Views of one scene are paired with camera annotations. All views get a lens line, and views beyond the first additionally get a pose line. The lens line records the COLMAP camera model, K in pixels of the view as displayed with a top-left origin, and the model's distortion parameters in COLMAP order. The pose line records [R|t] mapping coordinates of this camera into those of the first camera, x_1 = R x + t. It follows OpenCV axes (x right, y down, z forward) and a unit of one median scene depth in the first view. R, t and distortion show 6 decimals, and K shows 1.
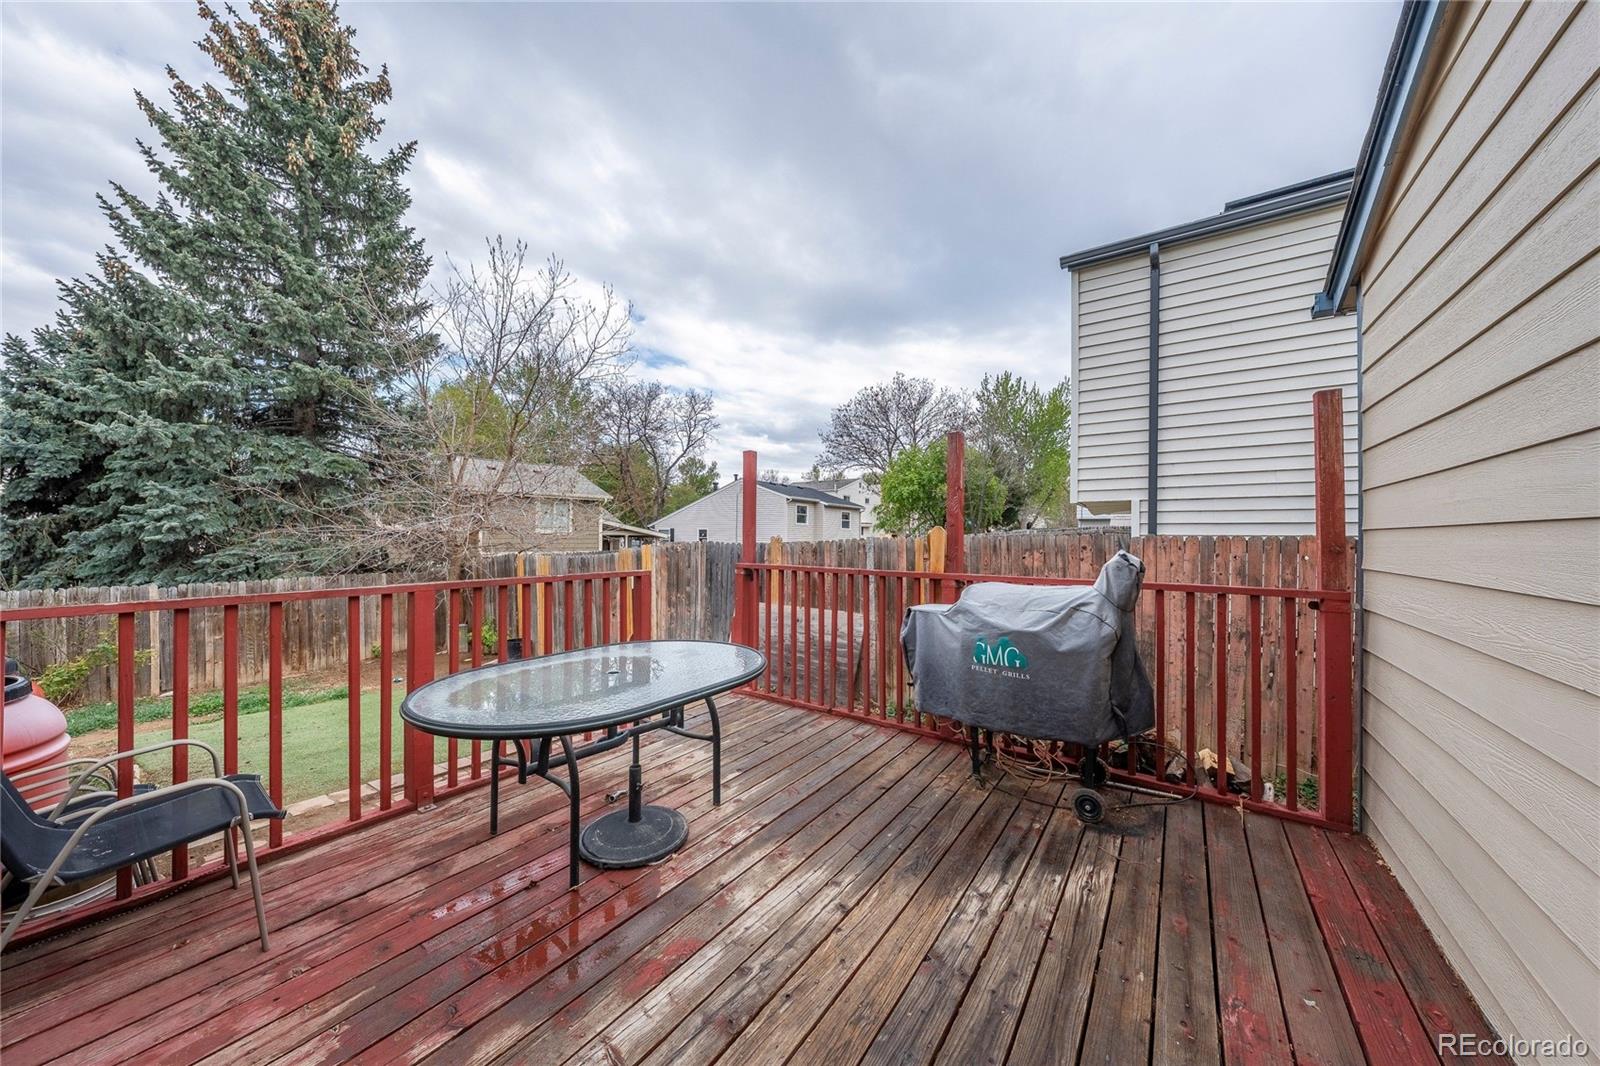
lens RADIAL K [[554.6, 0, 807.4], [0, 554.6, 537.4], [0, 0, 1]] dist [-0.000728, 0.000027]
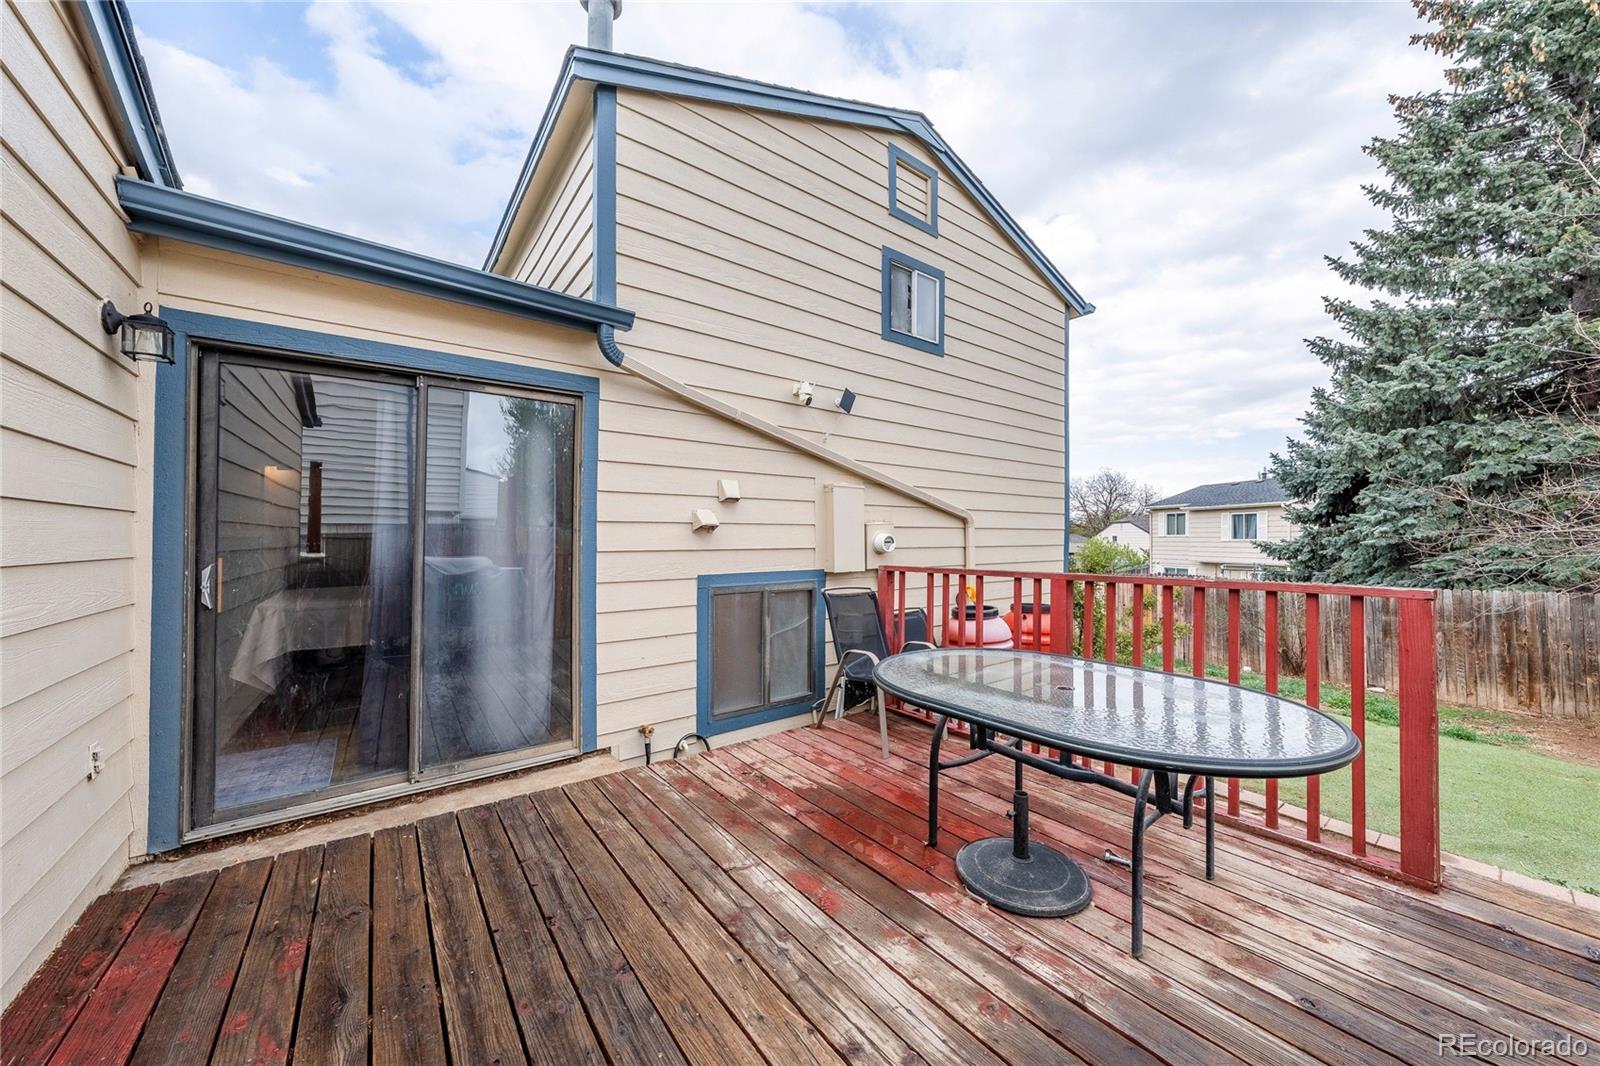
lens RADIAL K [[554.6, 0, 810.2], [0, 554.6, 534.5], [0, 0, 1]] dist [-0.000728, 0.000027]
pose [[-0.298897, -0.017128, -0.954132, 0.633874], [-0.003687, 0.999852, -0.016794, 0.028270], [0.954278, -0.001502, -0.298916, 0.975279]]
